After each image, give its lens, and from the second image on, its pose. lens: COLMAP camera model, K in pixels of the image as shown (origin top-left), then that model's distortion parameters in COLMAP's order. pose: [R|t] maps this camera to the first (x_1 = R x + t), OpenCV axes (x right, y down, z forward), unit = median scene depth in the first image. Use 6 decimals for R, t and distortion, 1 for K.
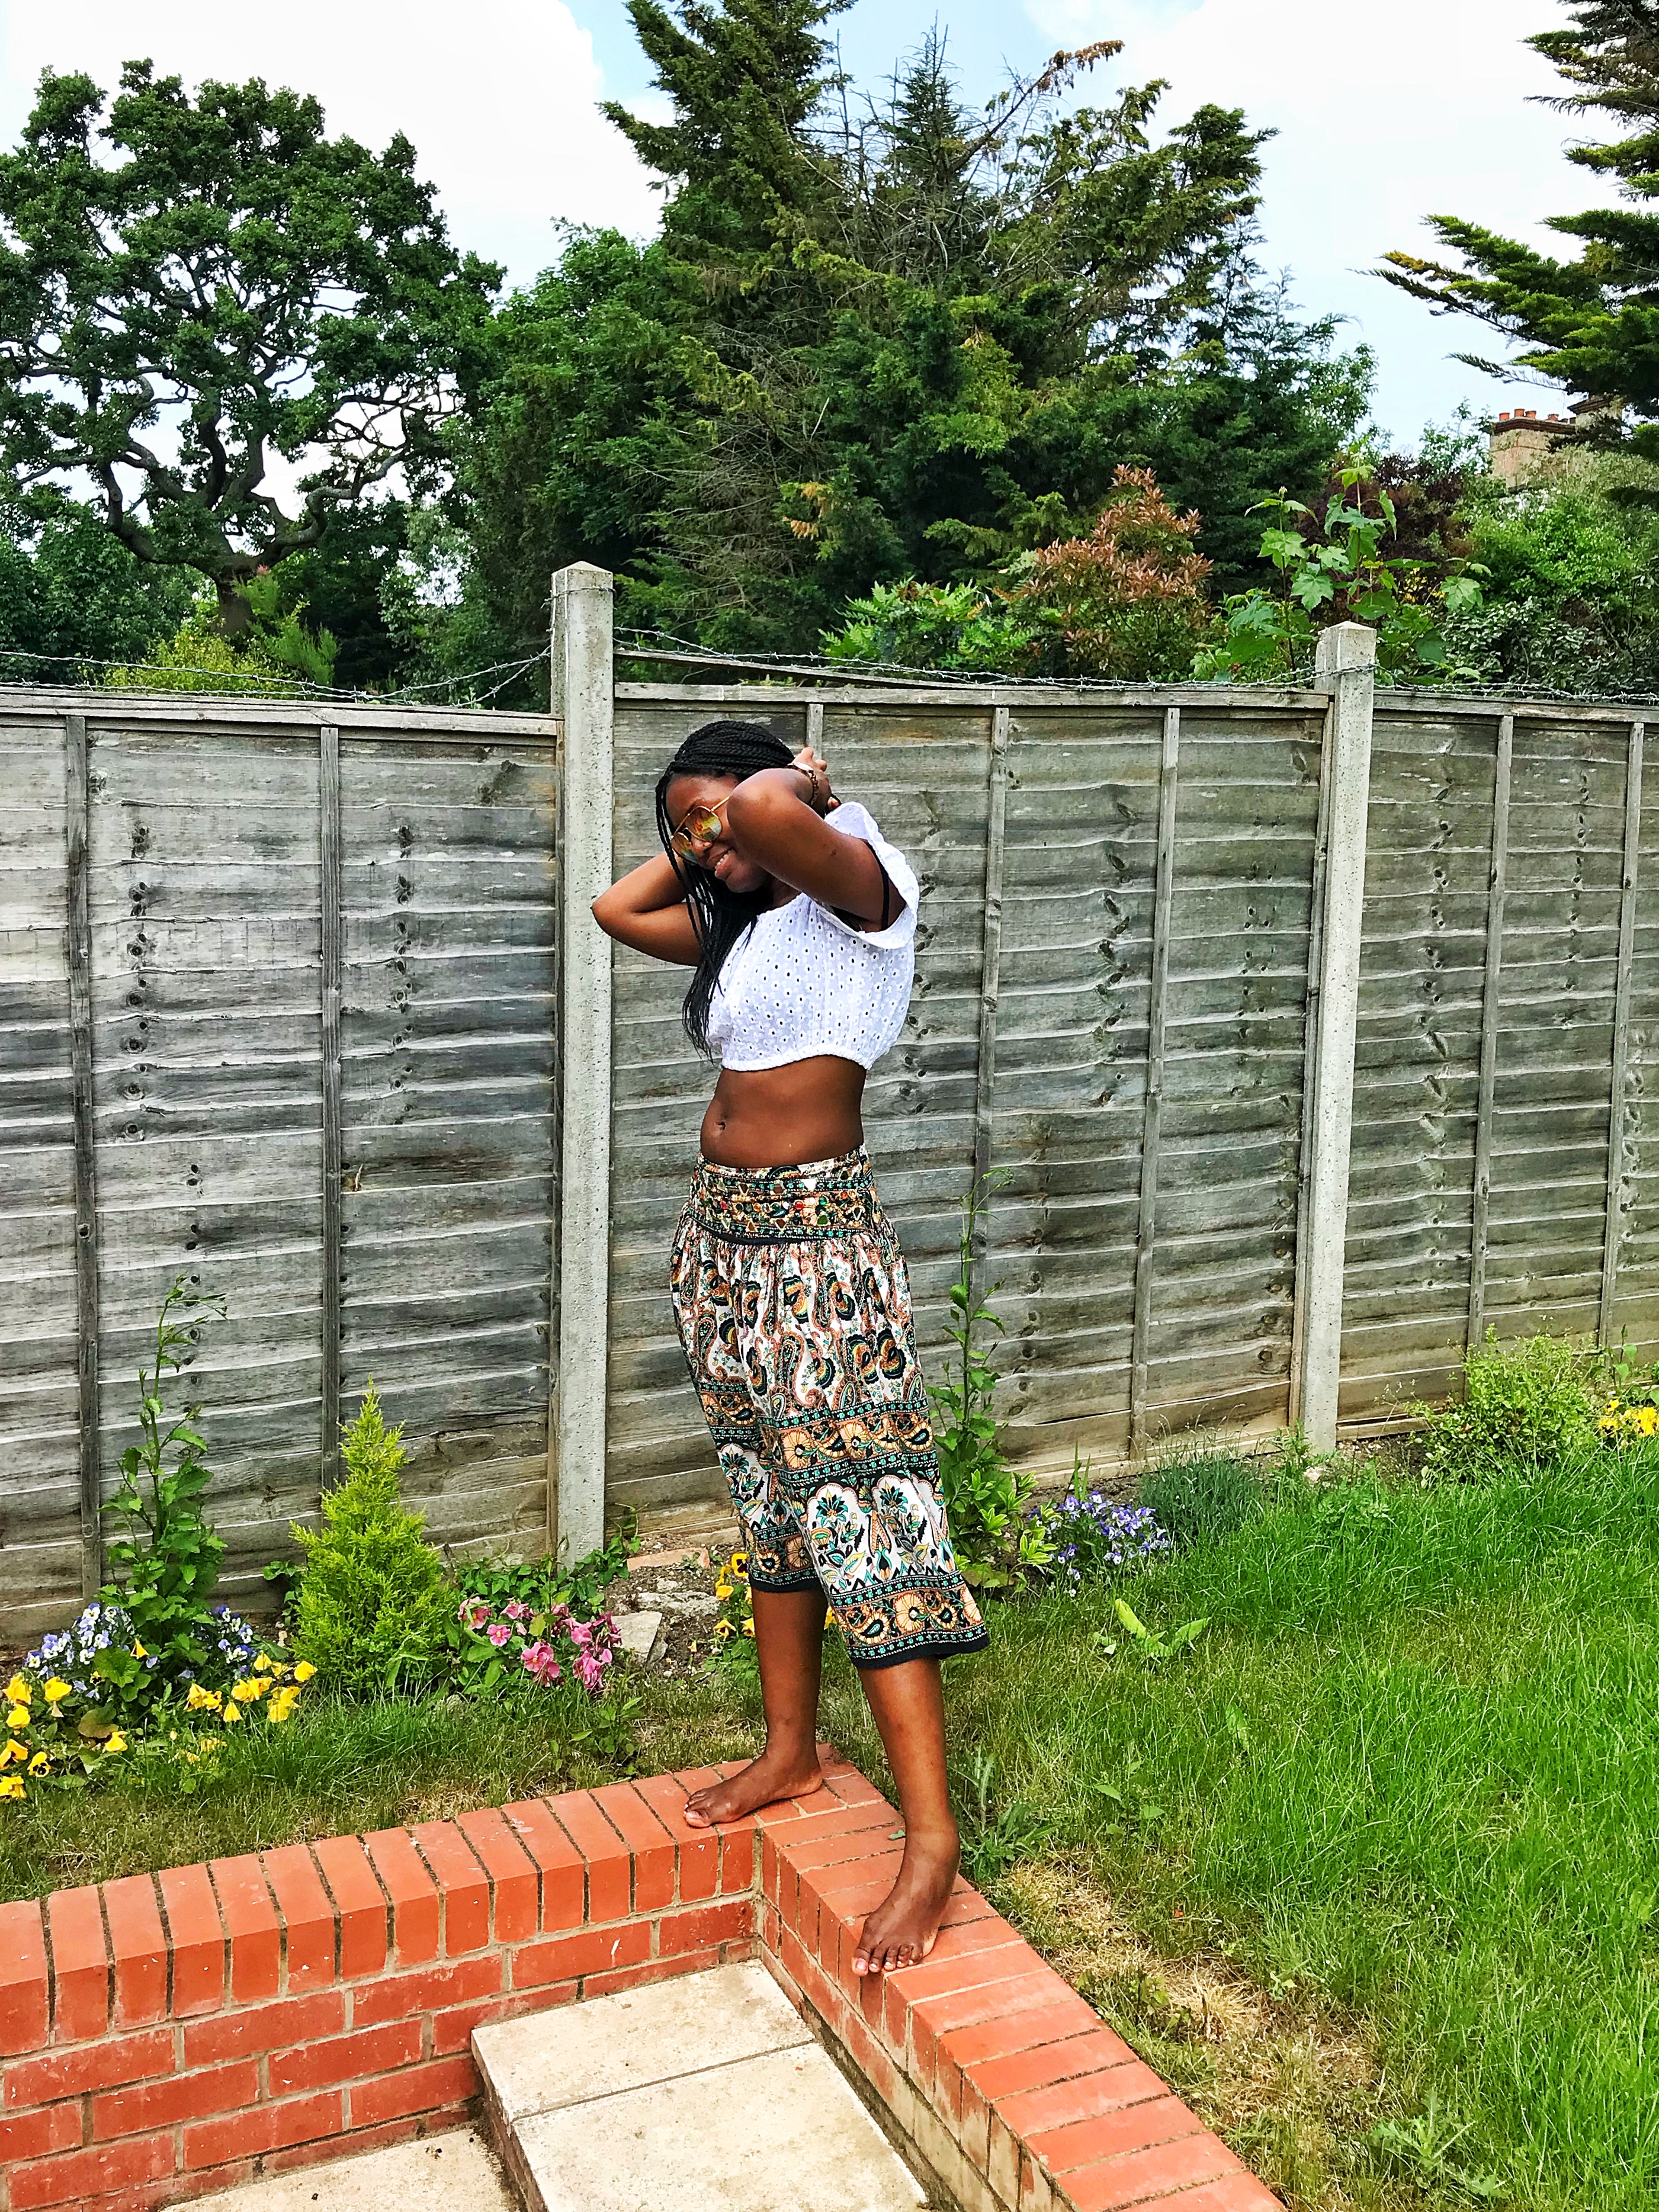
lens RADIAL K [[2132.4, 0, 802.5], [0, 2132.4, 1065.1], [0, 0, 1]] dist [0.092071, -0.150907]
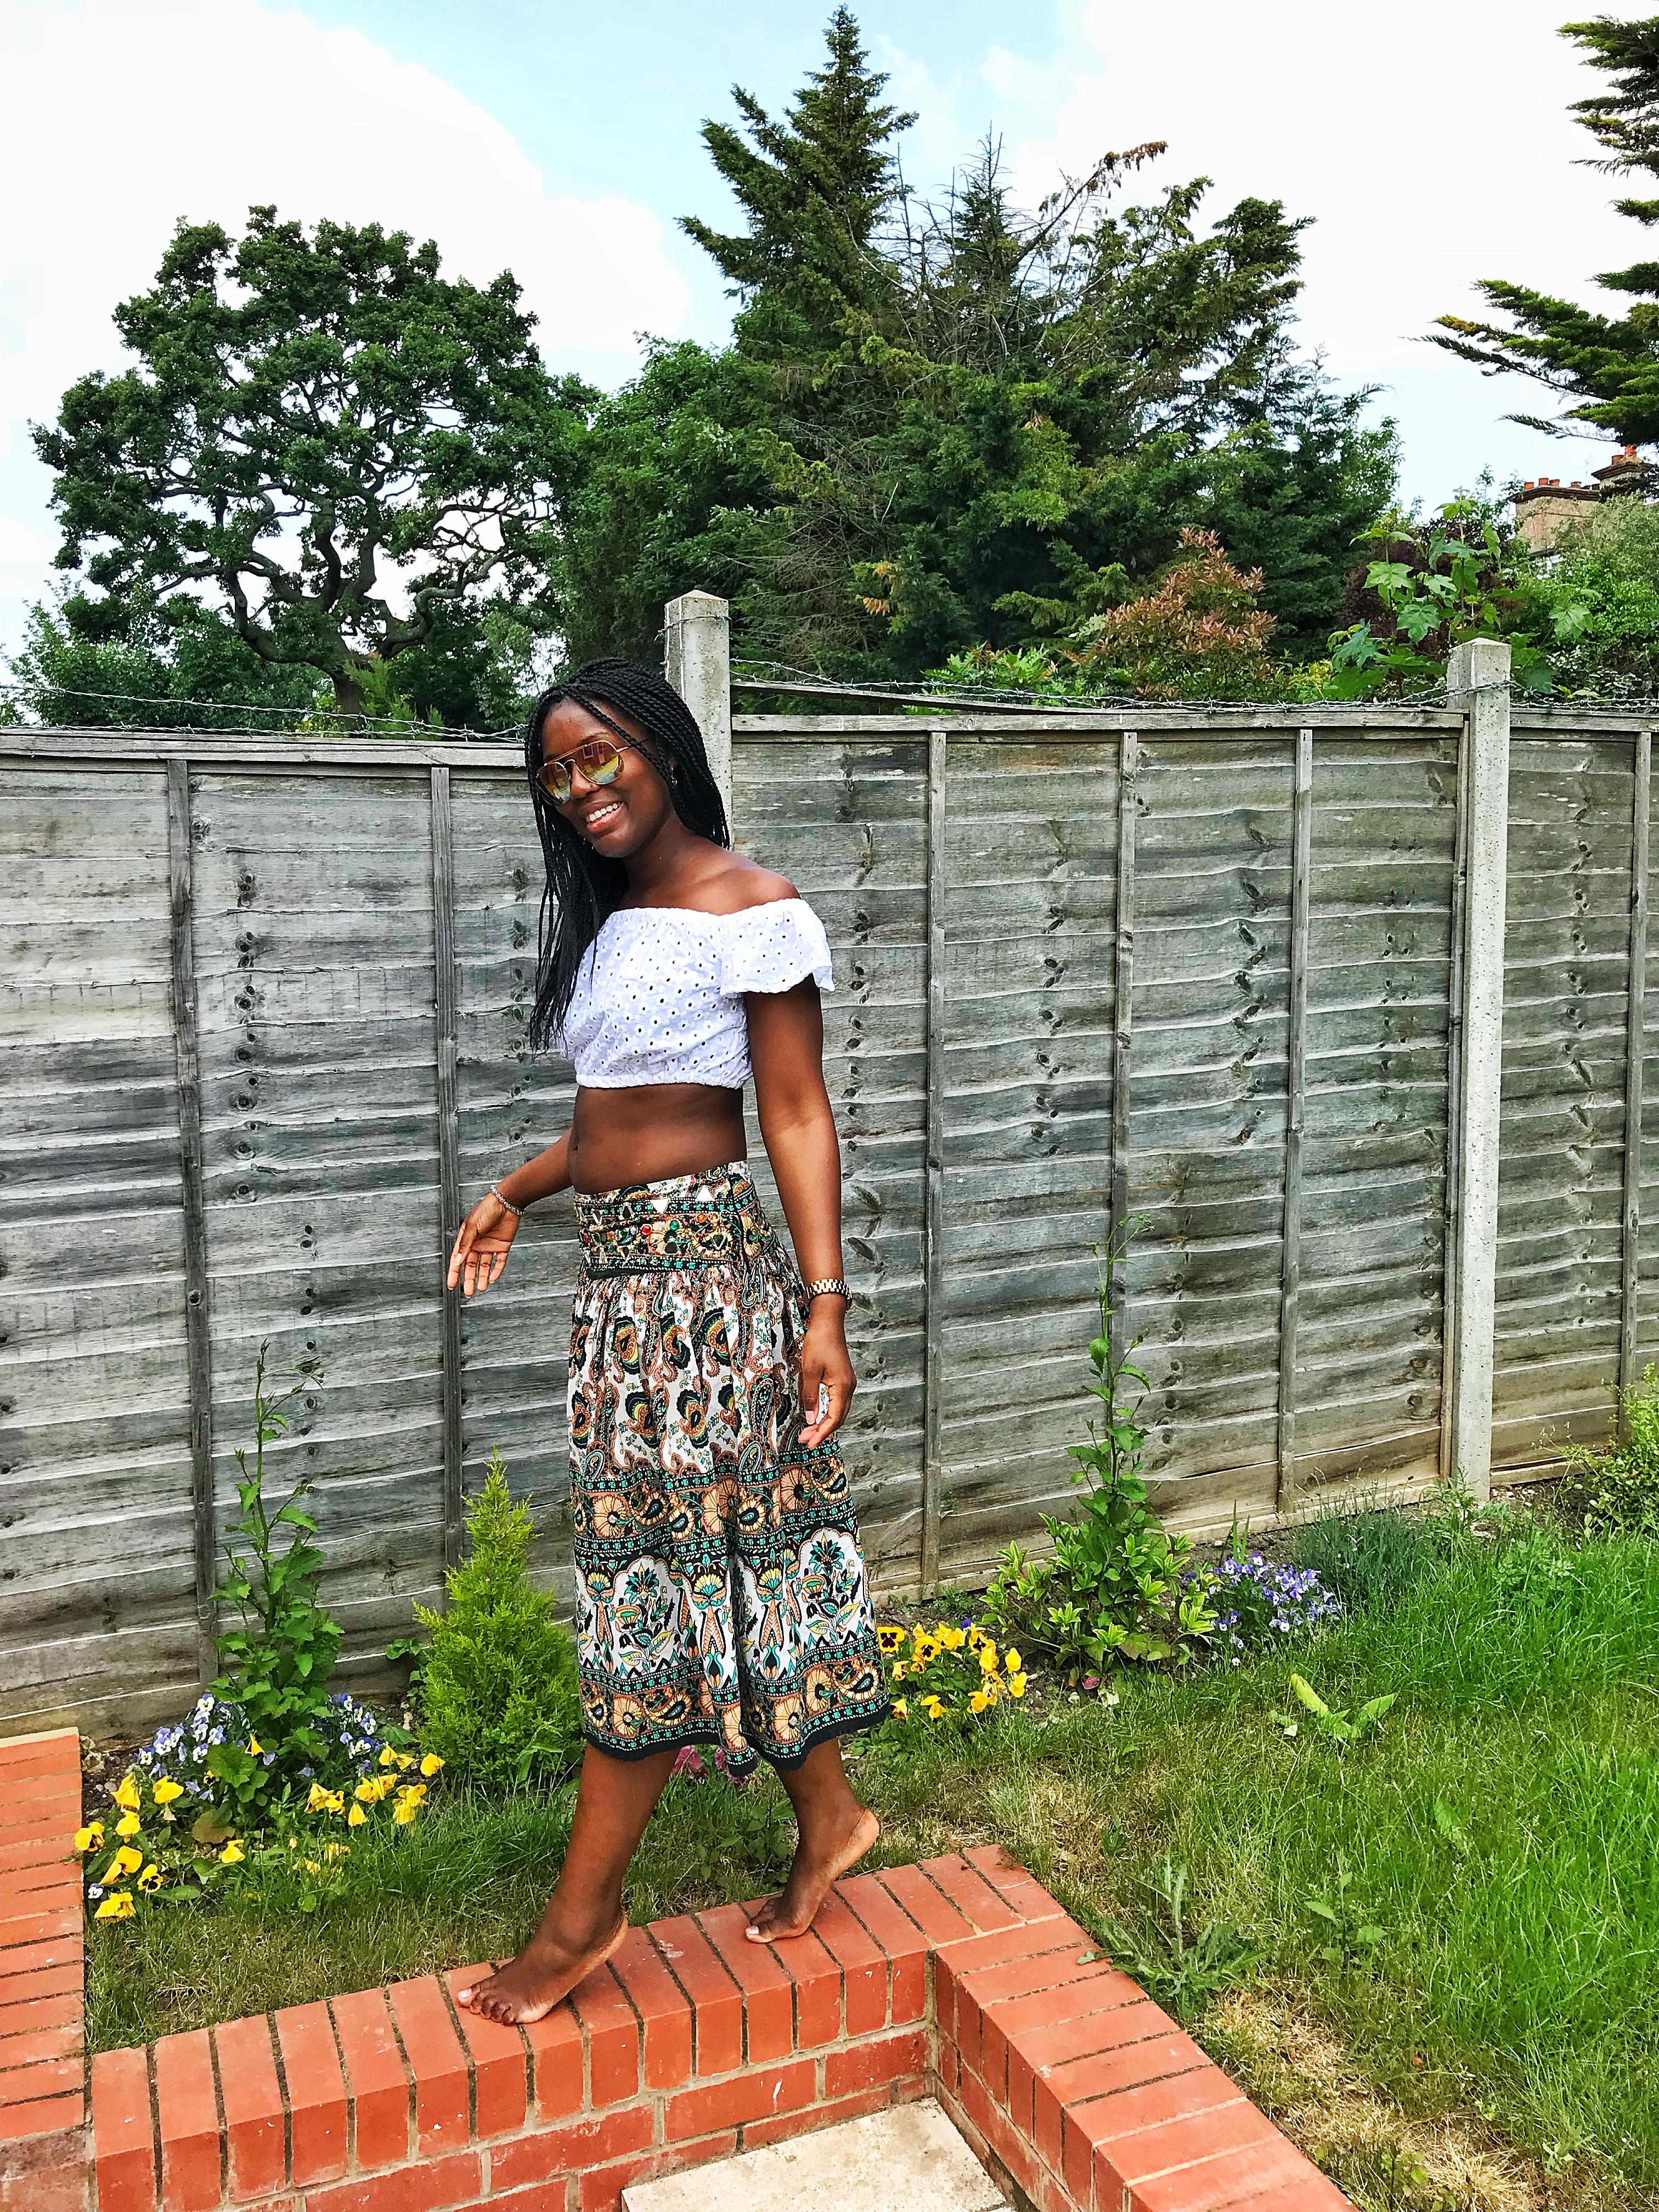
lens RADIAL K [[1916.4, 0, 777.8], [0, 1916.4, 1035.0], [0, 0, 1]] dist [0.106656, -0.317020]
pose [[0.998321, -0.025857, -0.051823, -0.022503], [0.023558, 0.998732, -0.044495, 0.003869], [0.052908, 0.043199, 0.997665, 0.123937]]
